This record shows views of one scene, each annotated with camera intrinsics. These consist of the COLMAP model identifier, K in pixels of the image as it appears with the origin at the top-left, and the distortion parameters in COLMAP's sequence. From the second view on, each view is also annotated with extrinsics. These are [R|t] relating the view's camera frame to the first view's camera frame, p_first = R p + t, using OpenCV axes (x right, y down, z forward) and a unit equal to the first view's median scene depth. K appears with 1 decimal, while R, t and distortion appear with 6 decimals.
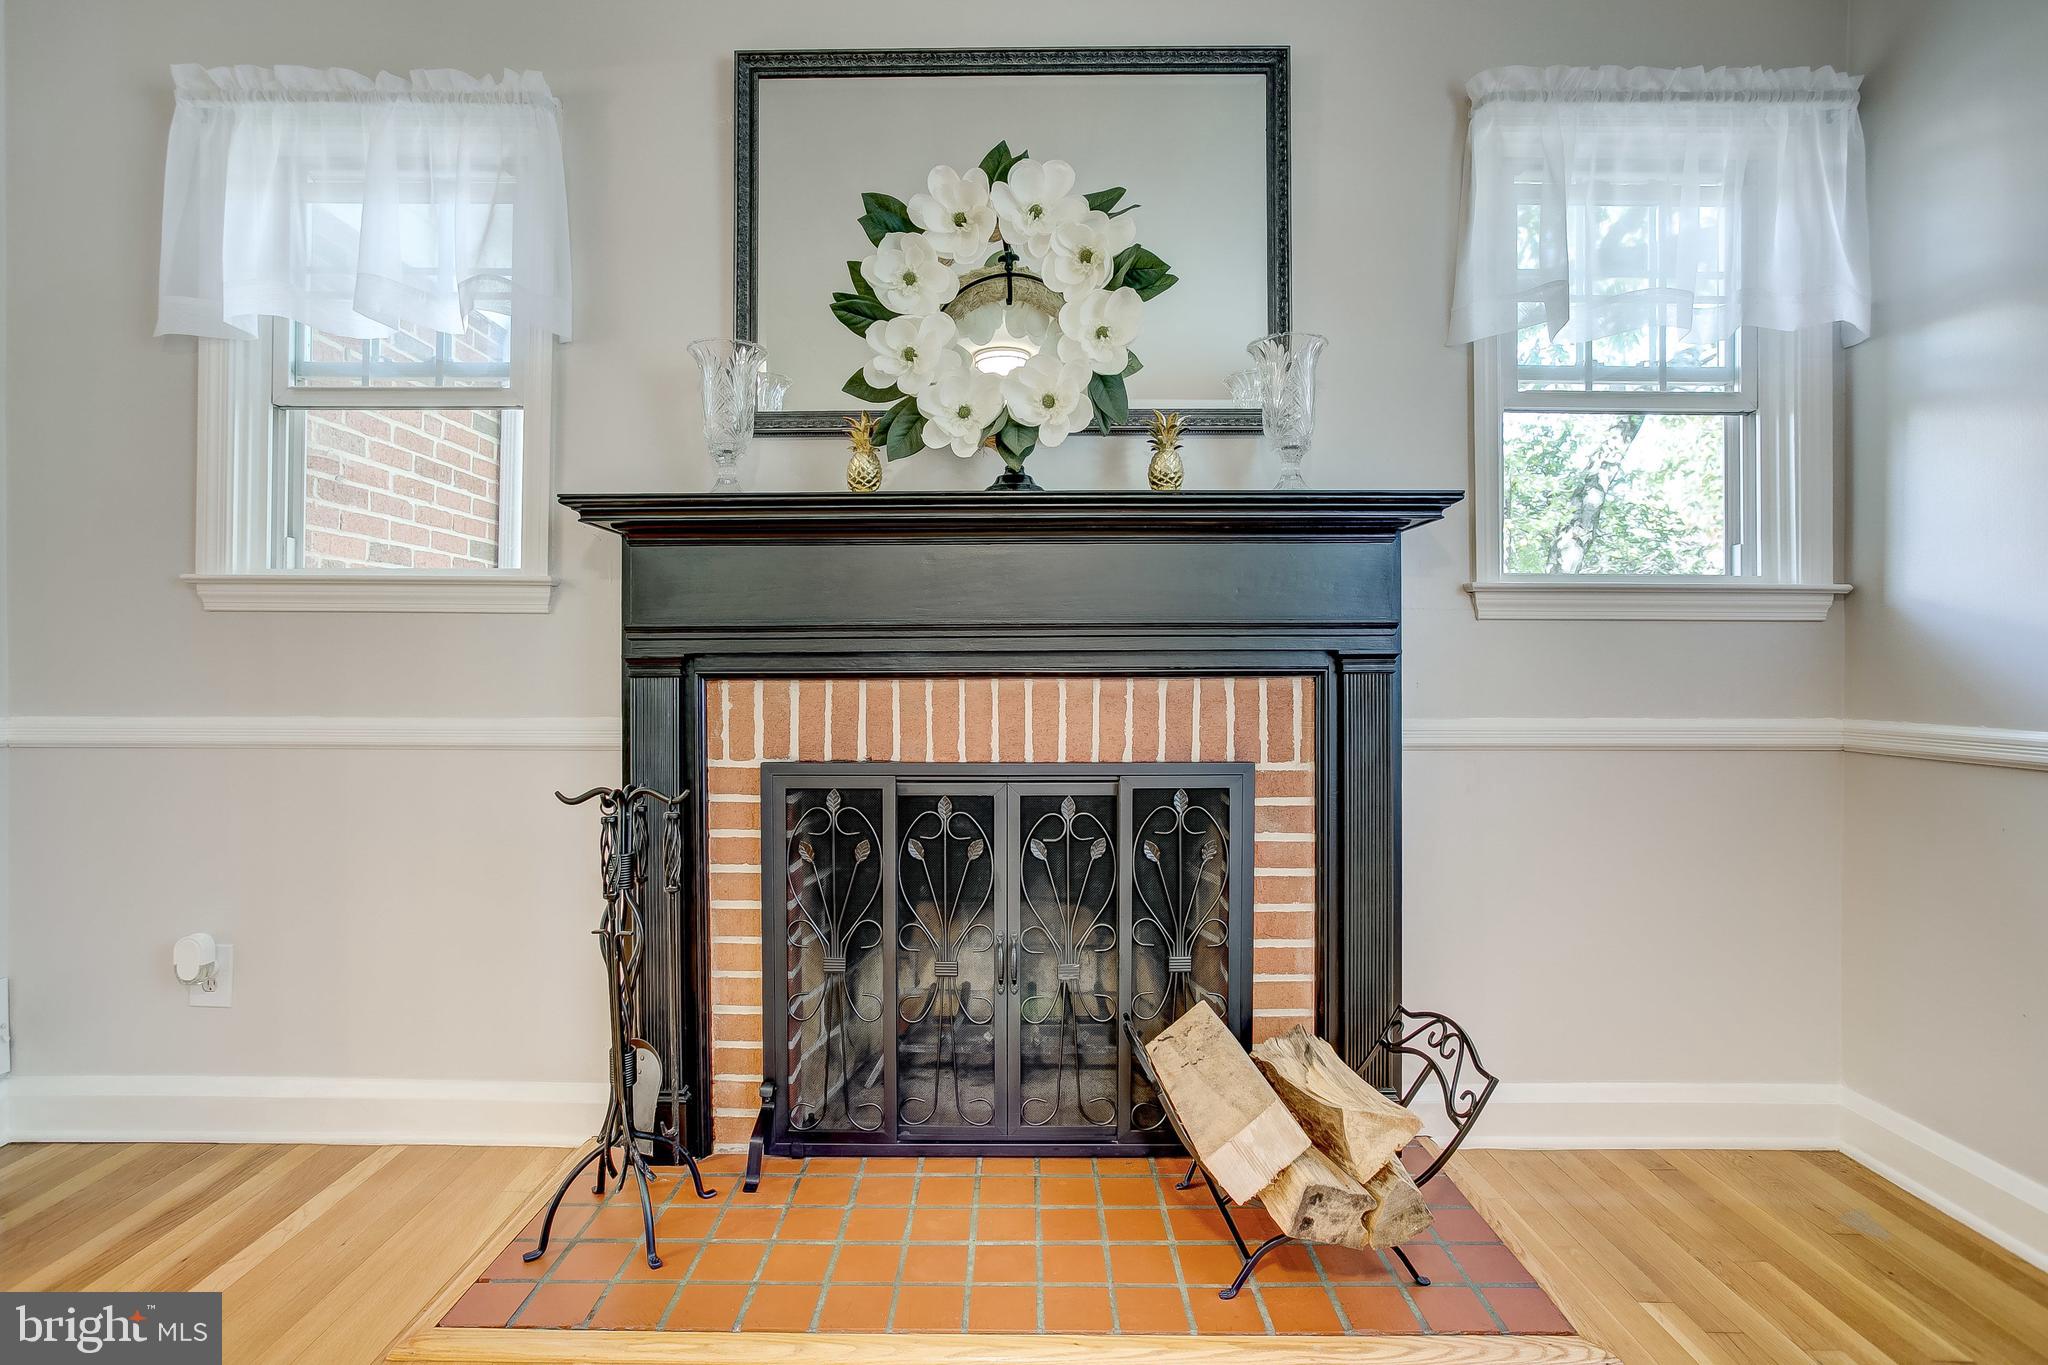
lens RADIAL K [[992.4, 0, 1014.3], [0, 992.4, 664.6], [0, 0, 1]] dist [-0.059533, 0.040618]
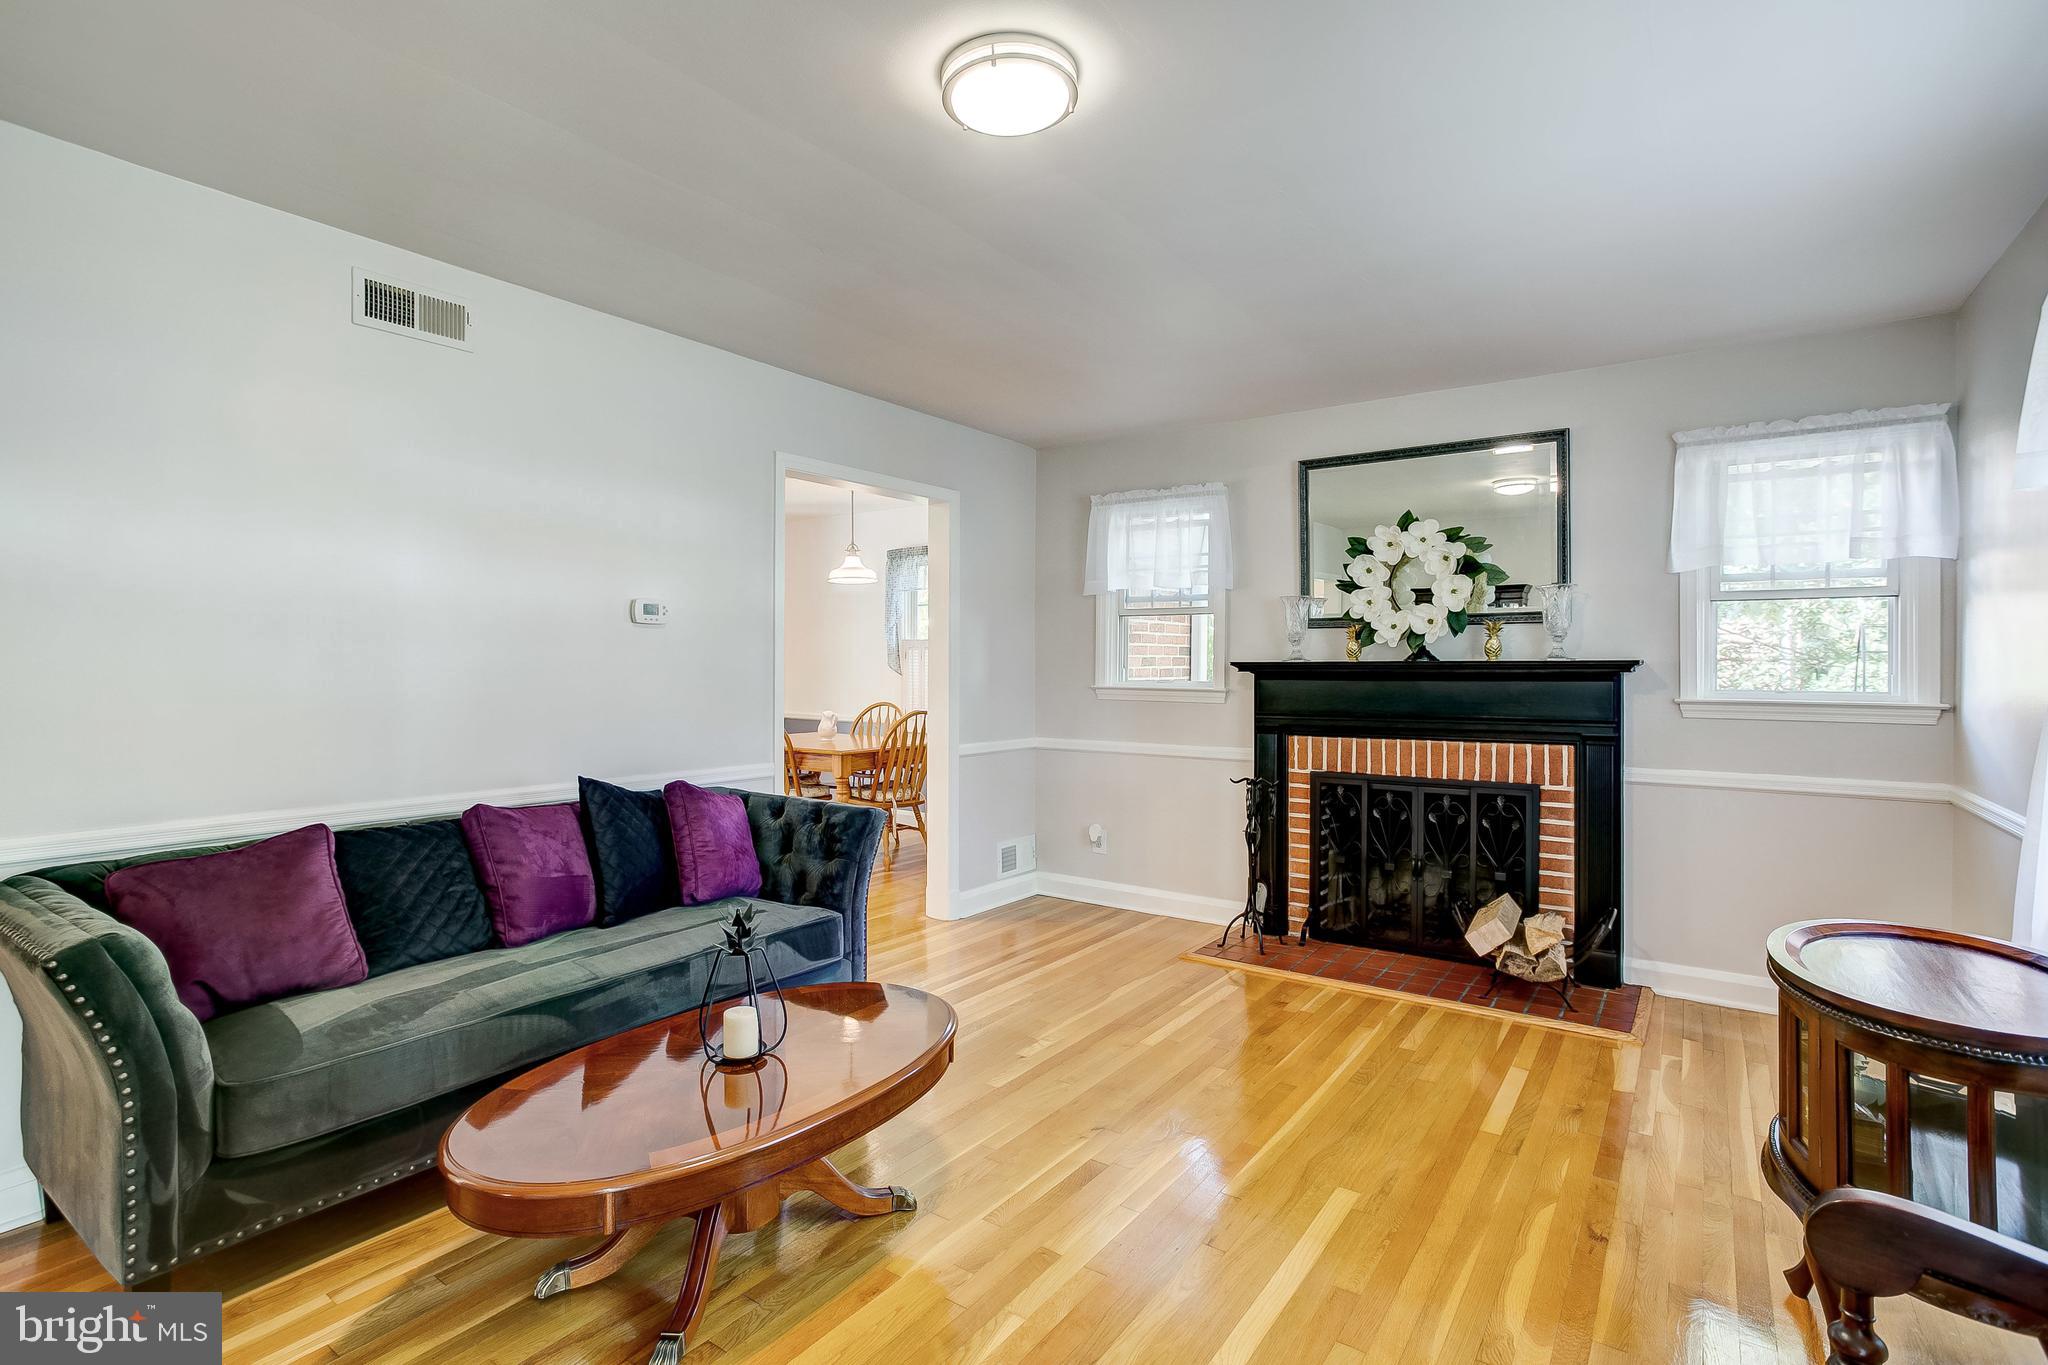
lens RADIAL K [[992.4, 0, 1014.3], [0, 992.4, 664.6], [0, 0, 1]] dist [-0.059533, 0.040618]
pose [[0.814302, 0.000687, -0.580441, 0.535726], [0.001208, 0.999995, 0.002878, -0.162925], [0.580440, -0.003044, 0.814297, -1.329515]]
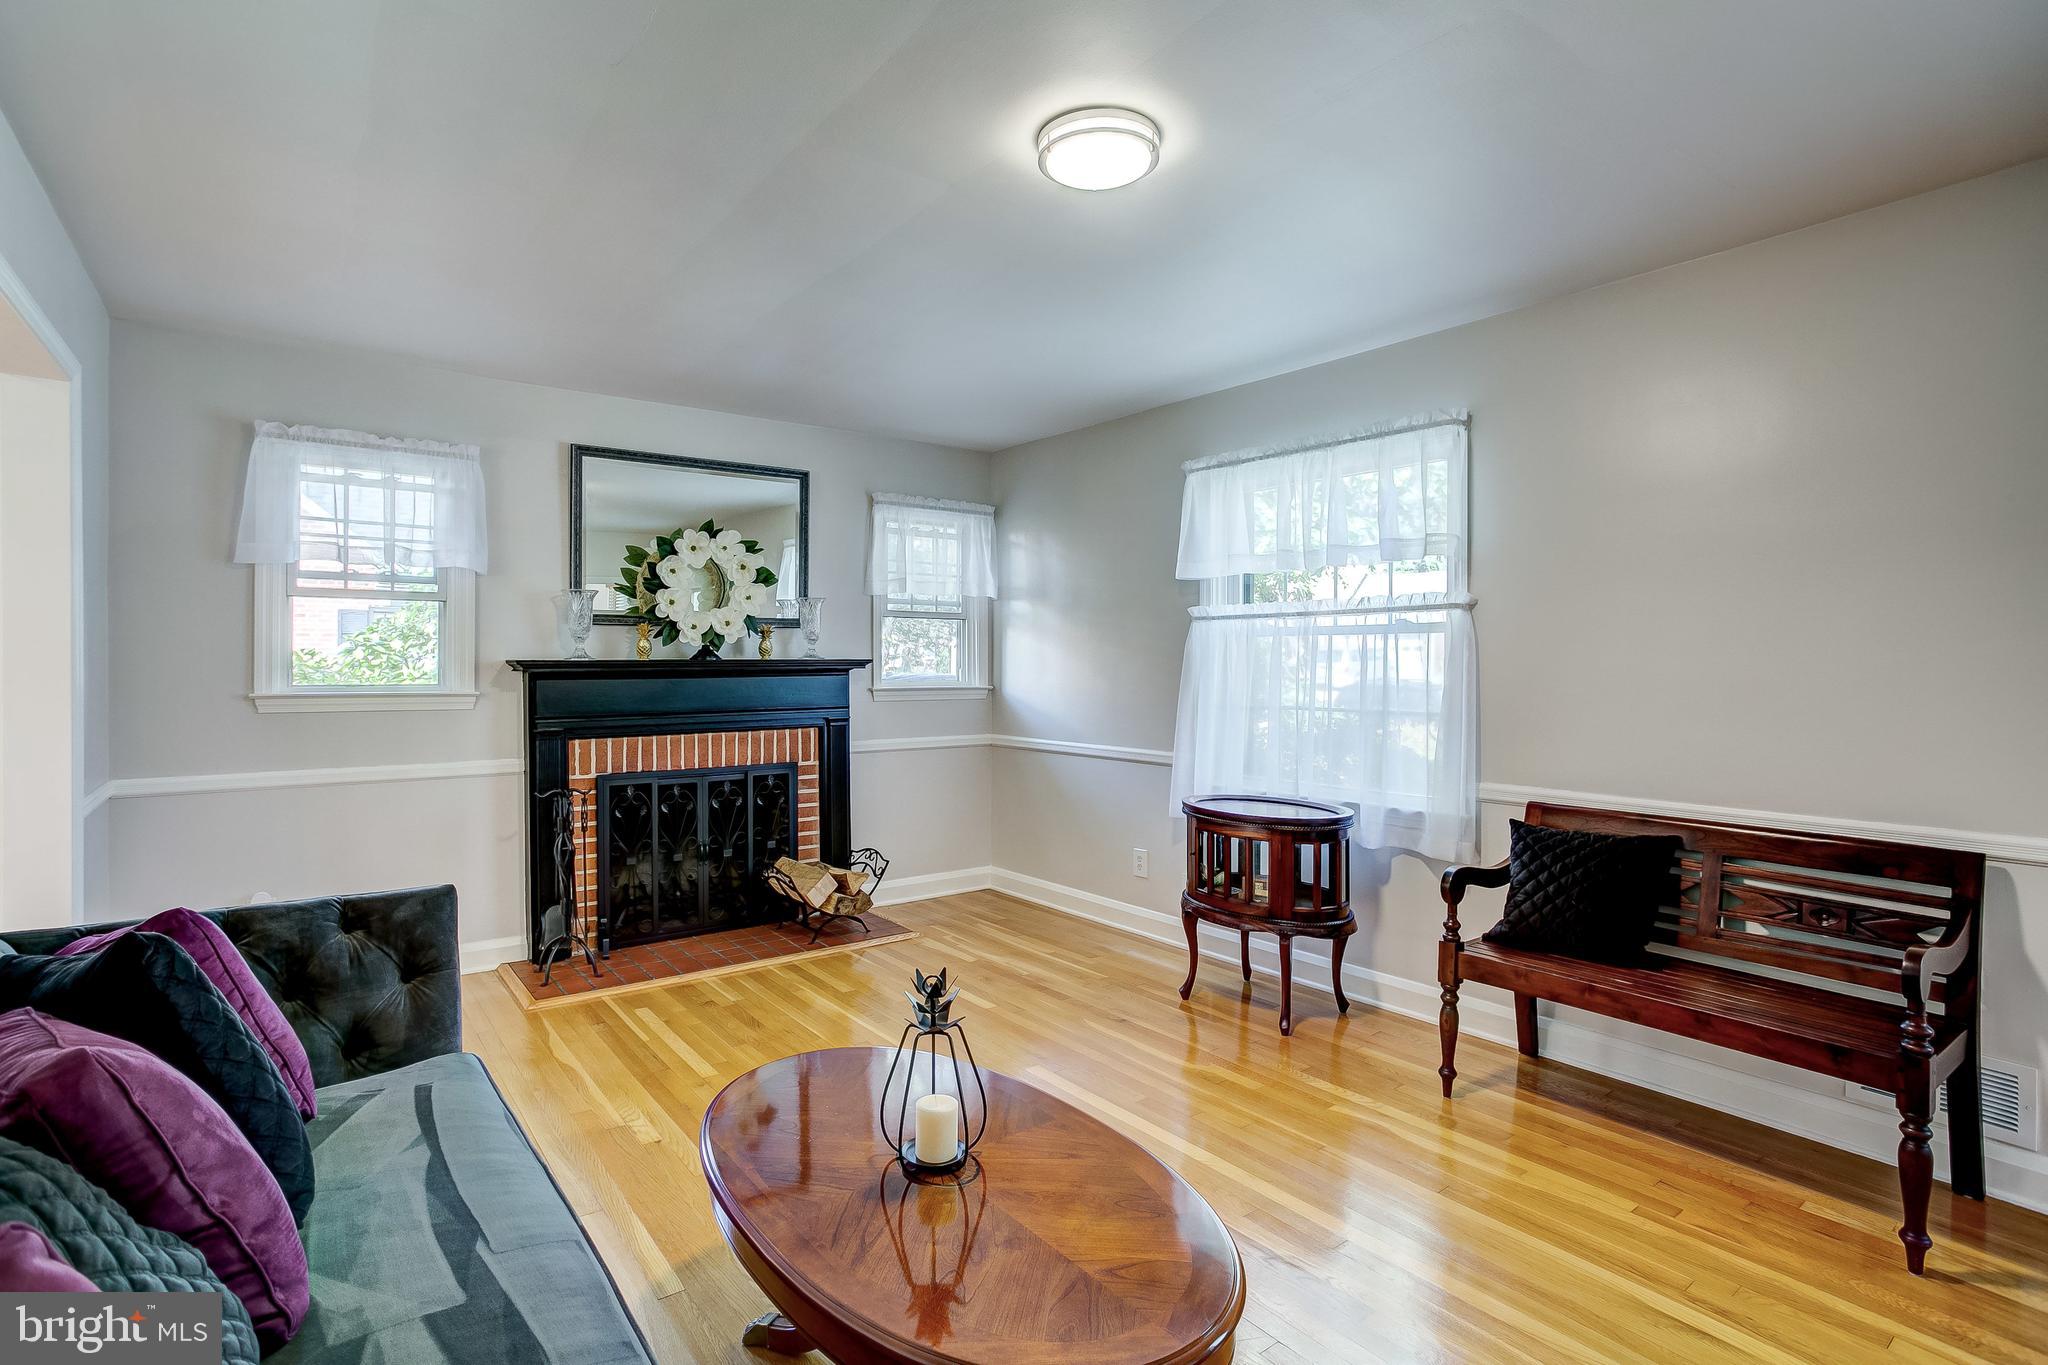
lens RADIAL K [[992.4, 0, 1014.3], [0, 992.4, 664.6], [0, 0, 1]] dist [-0.059533, 0.040618]
pose [[0.791413, -0.001470, 0.611280, -0.862700], [-0.002128, 0.999984, 0.005160, -0.165240], [-0.611278, -0.005385, 0.791398, -1.339469]]
